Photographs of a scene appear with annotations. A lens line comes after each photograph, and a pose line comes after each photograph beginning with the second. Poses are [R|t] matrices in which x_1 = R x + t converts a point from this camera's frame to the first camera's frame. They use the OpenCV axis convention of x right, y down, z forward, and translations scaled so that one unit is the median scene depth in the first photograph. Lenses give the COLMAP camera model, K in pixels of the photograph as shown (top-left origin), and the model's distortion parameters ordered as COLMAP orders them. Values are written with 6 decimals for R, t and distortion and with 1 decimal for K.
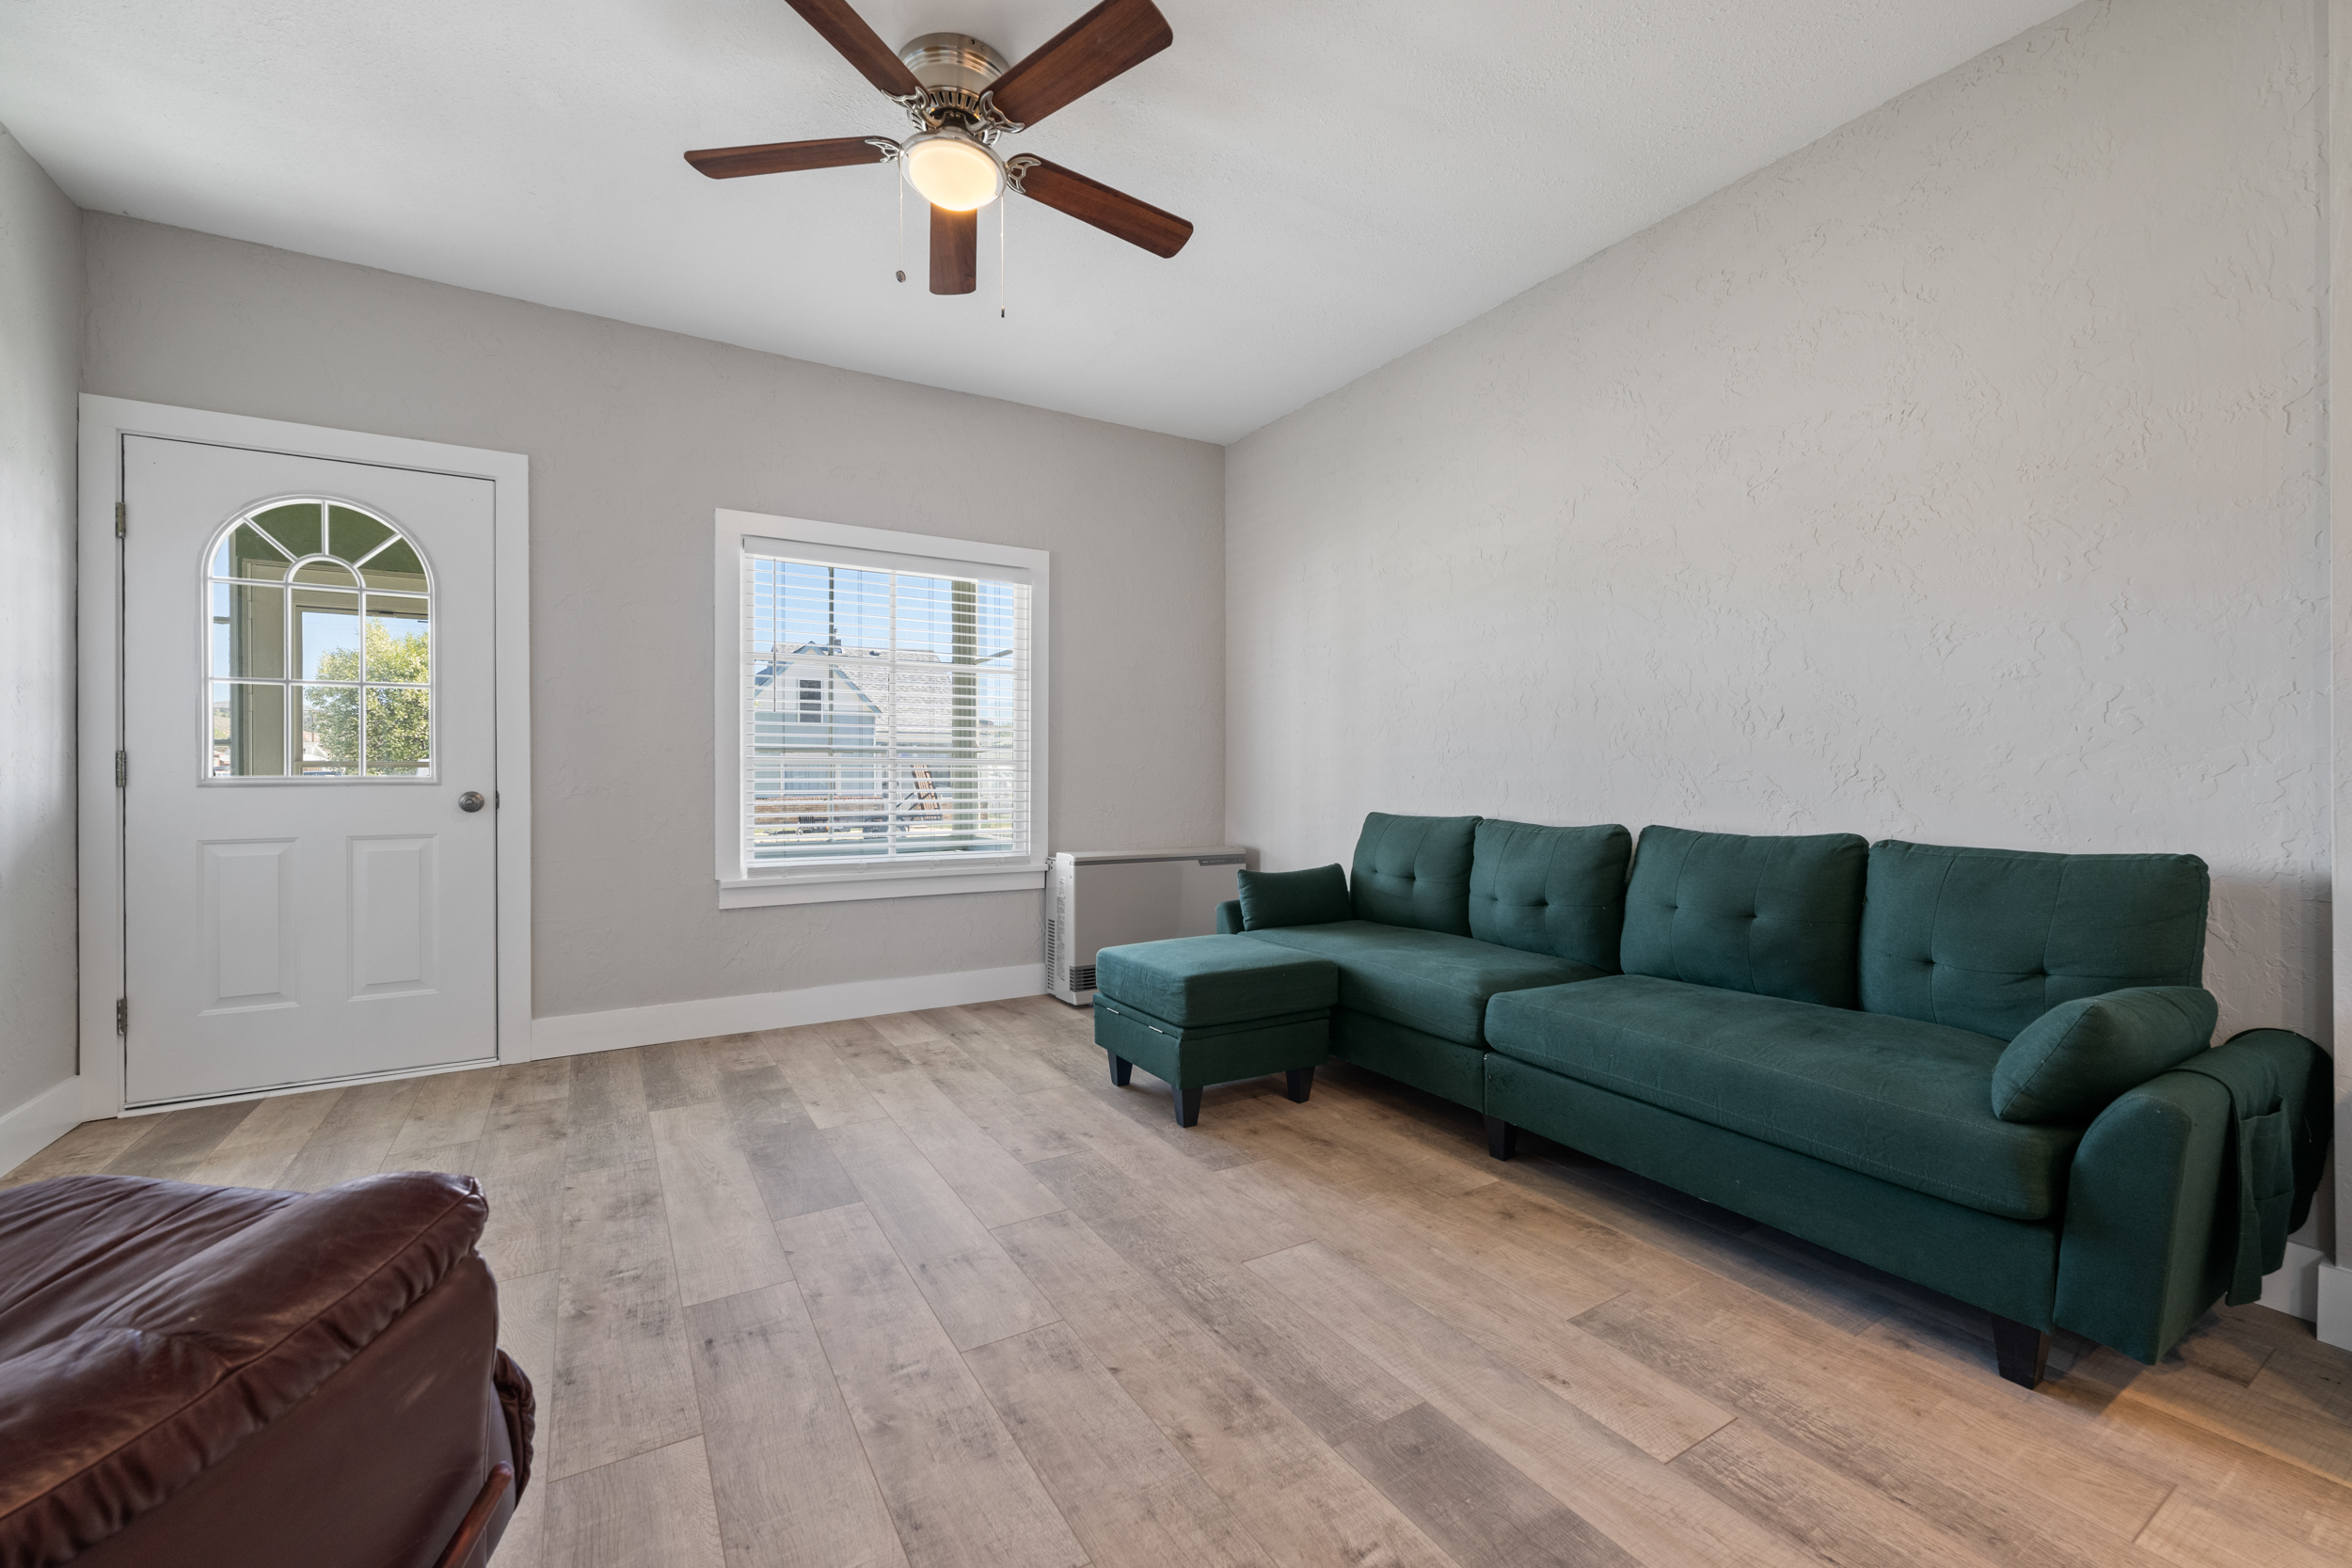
lens RADIAL K [[944.7, 0, 1168.4], [0, 944.7, 771.3], [0, 0, 1]] dist [-0.001157, 0.000025]
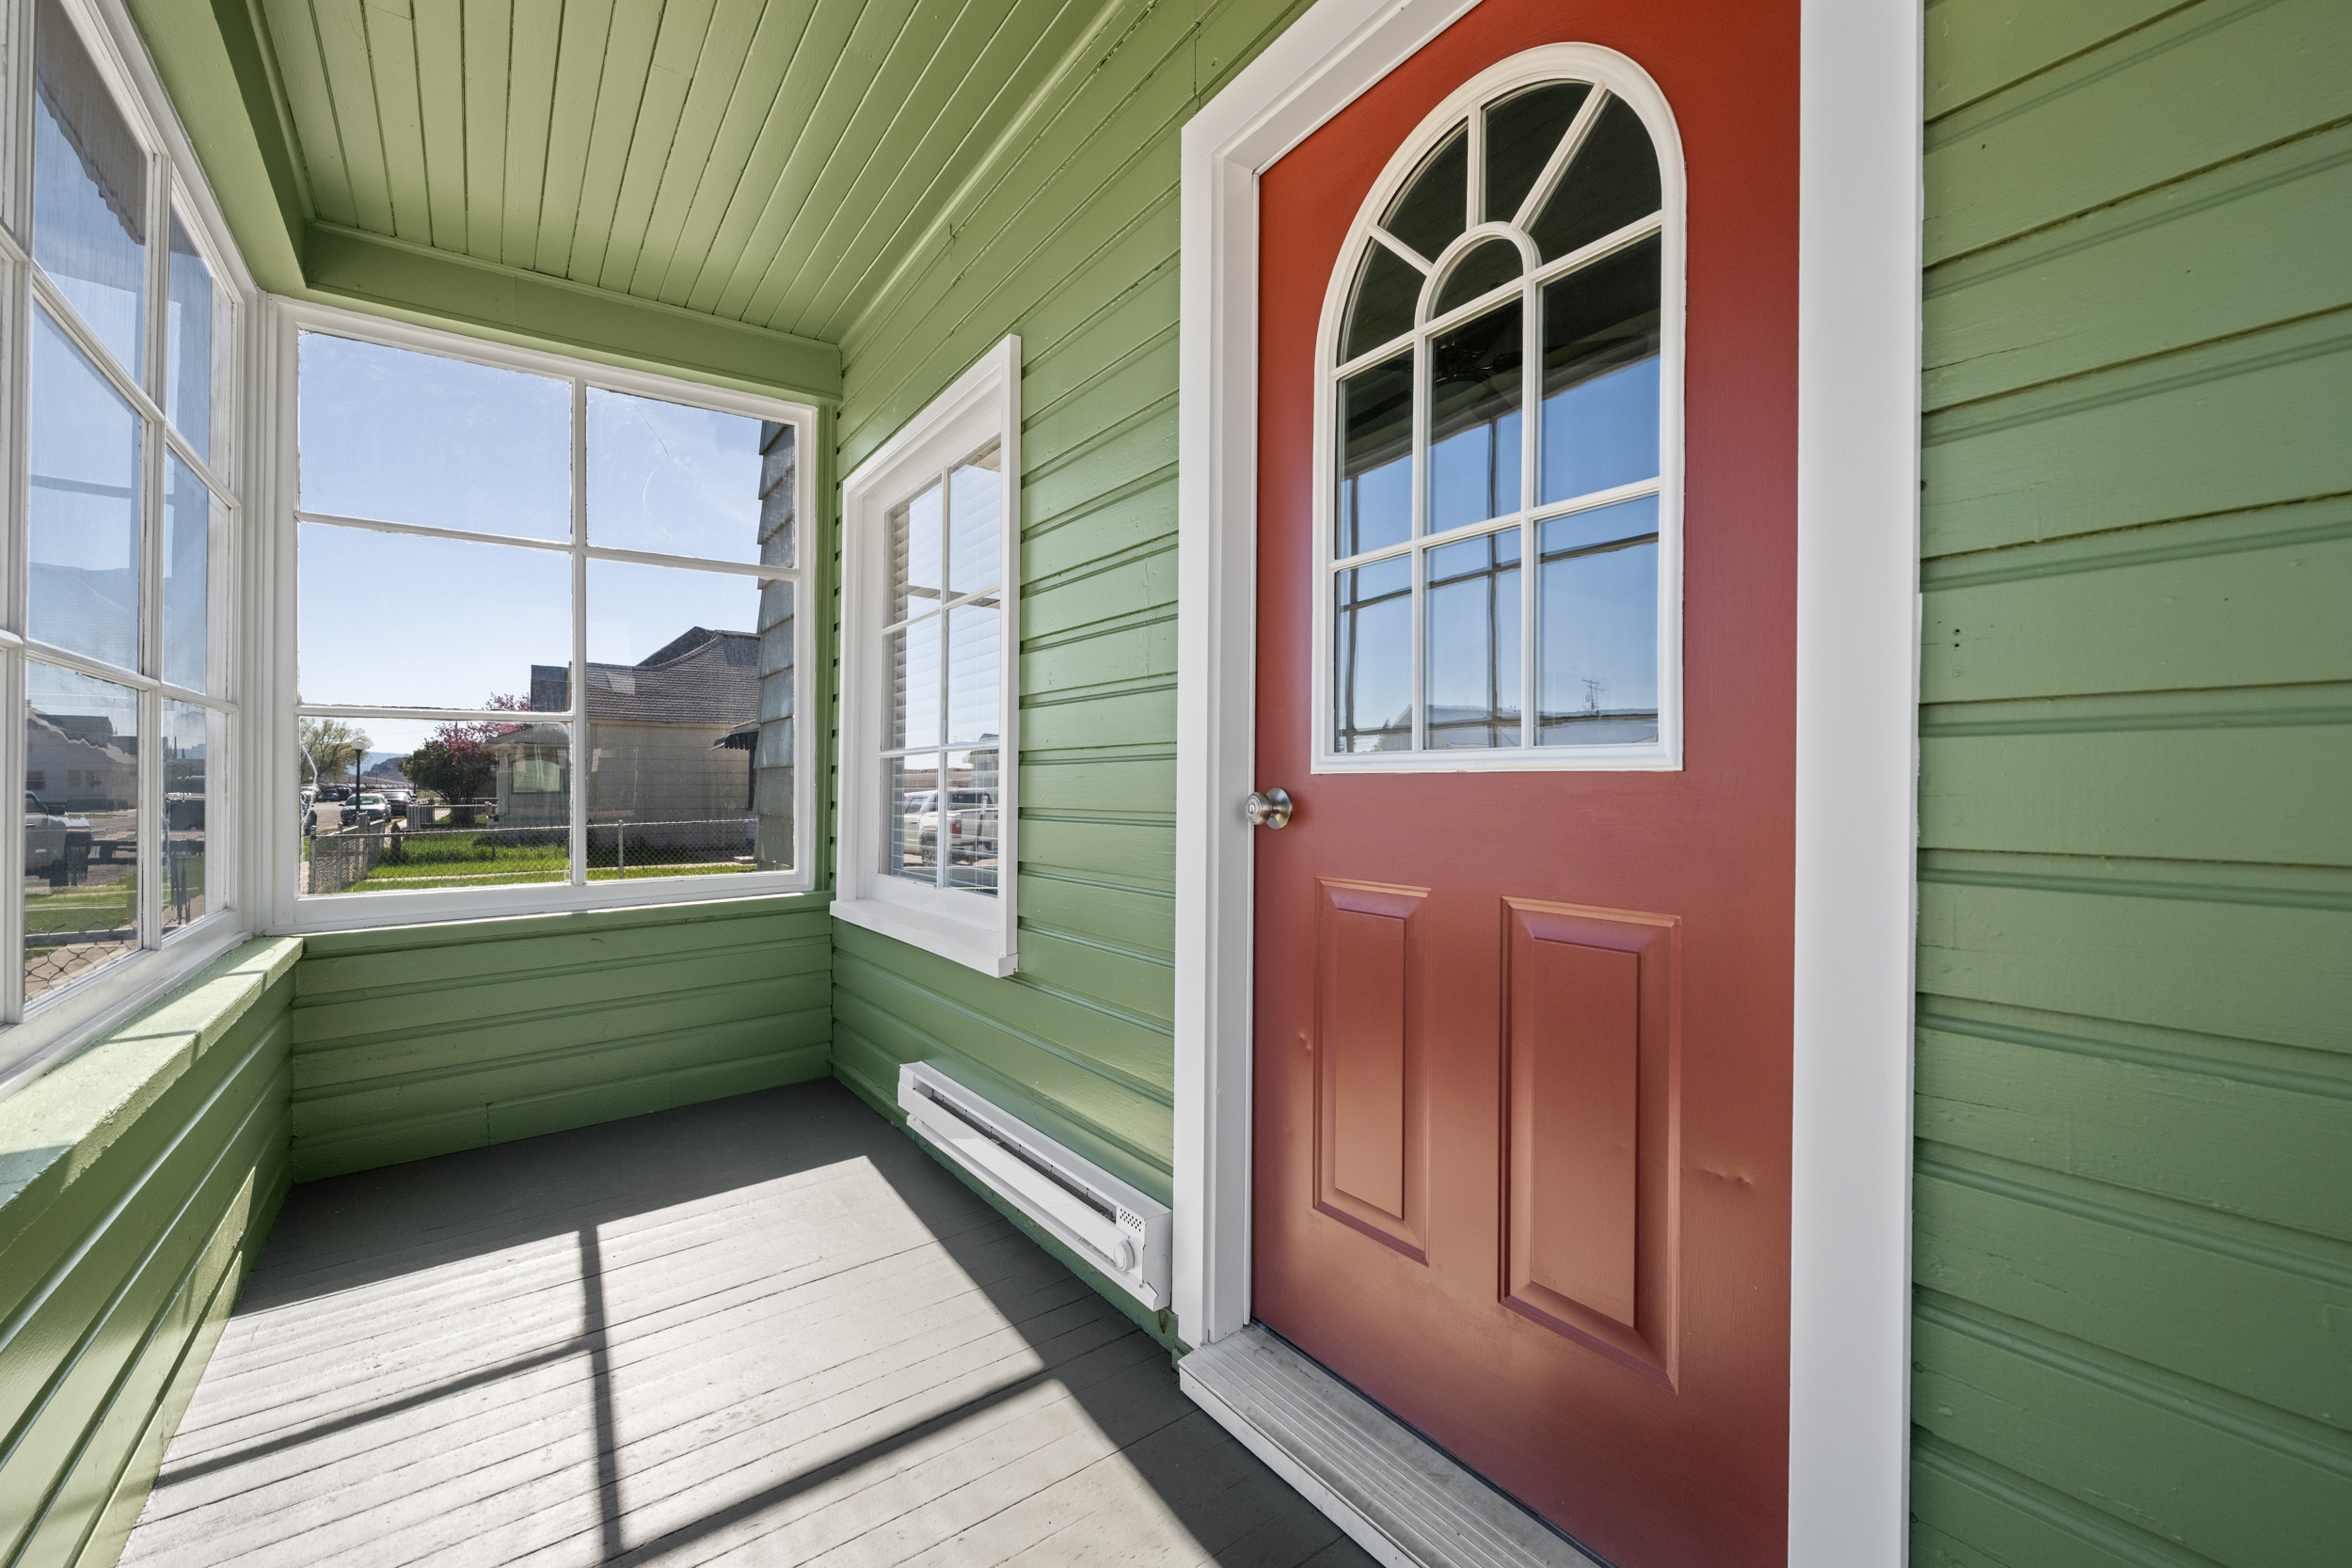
lens RADIAL K [[944.7, 0, 1168.4], [0, 944.7, 771.3], [0, 0, 1]] dist [-0.001157, 0.000025]
pose [[0.084499, 0.000655, -0.996423, -0.679890], [0.005254, 0.999986, 0.001103, 0.015620], [0.996410, -0.005328, 0.084494, 1.165158]]
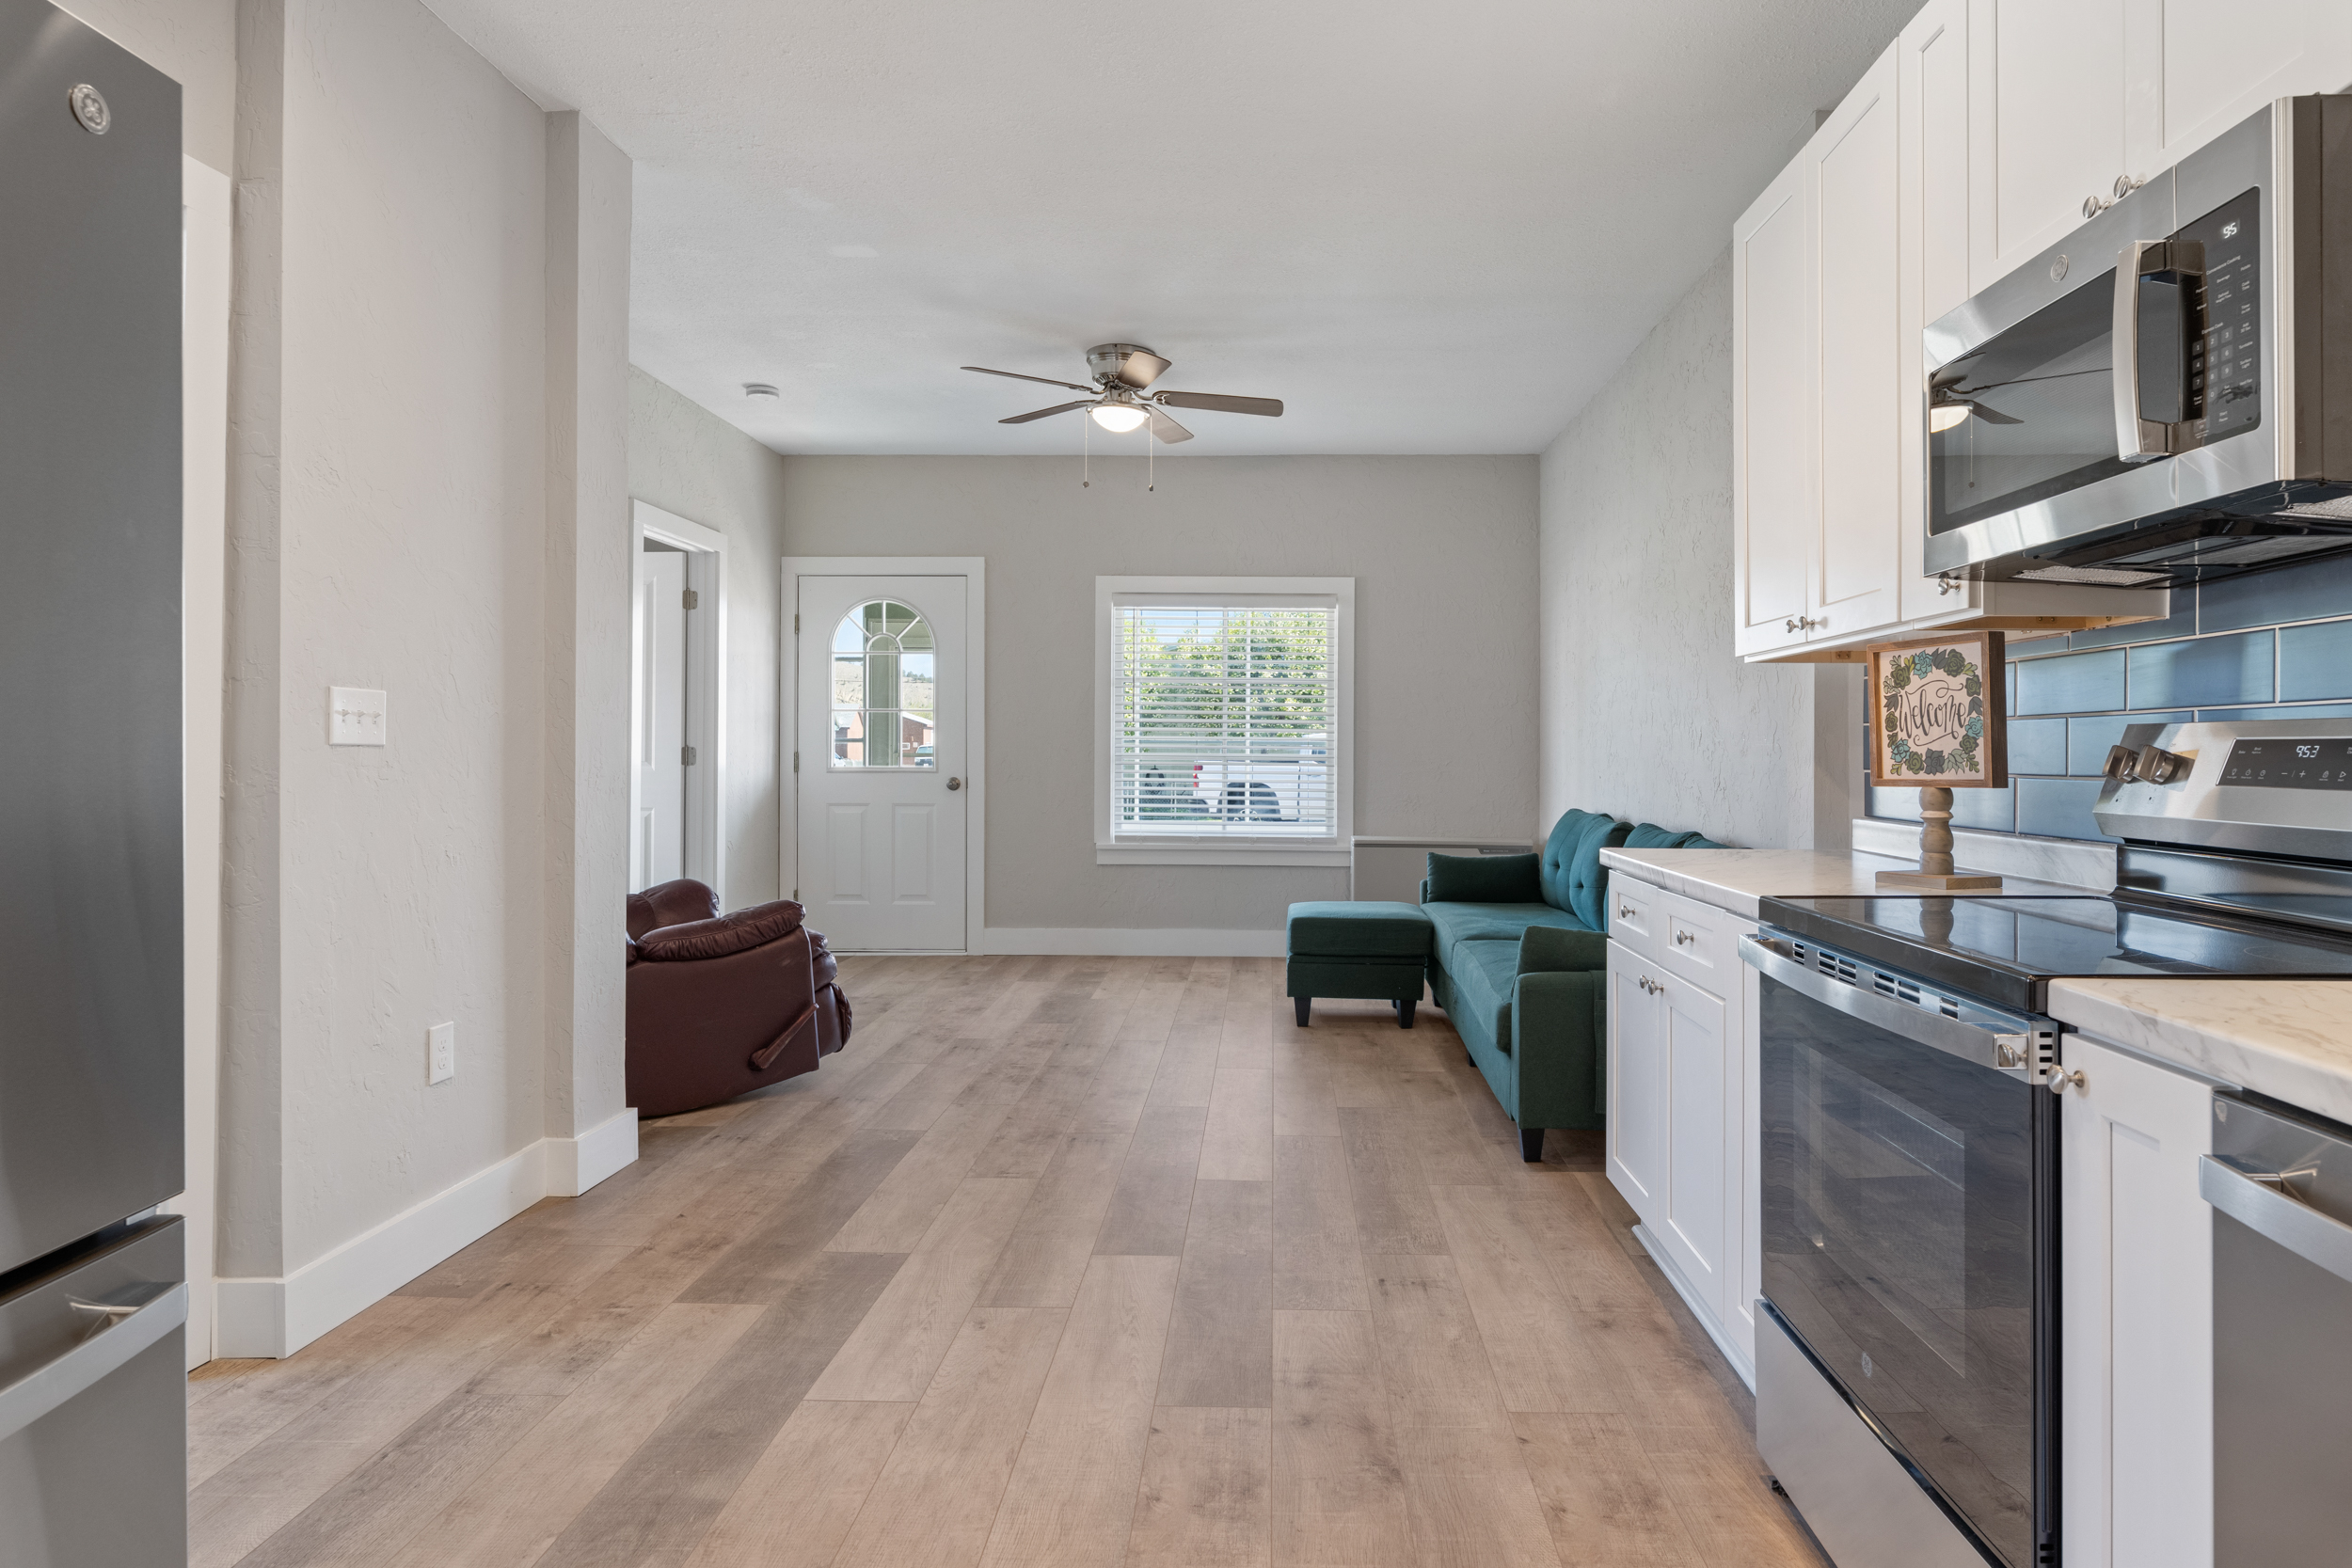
lens RADIAL K [[1319.1, 0, 1271.4], [0, 1319.1, 741.8], [0, 0, 1]] dist [0.001081, 0.000786]
pose [[0.853551, 0.003629, -0.520997, 1.245717], [-0.005266, 0.999985, -0.001663, -0.053212], [0.520983, 0.004163, 0.853557, -0.865363]]
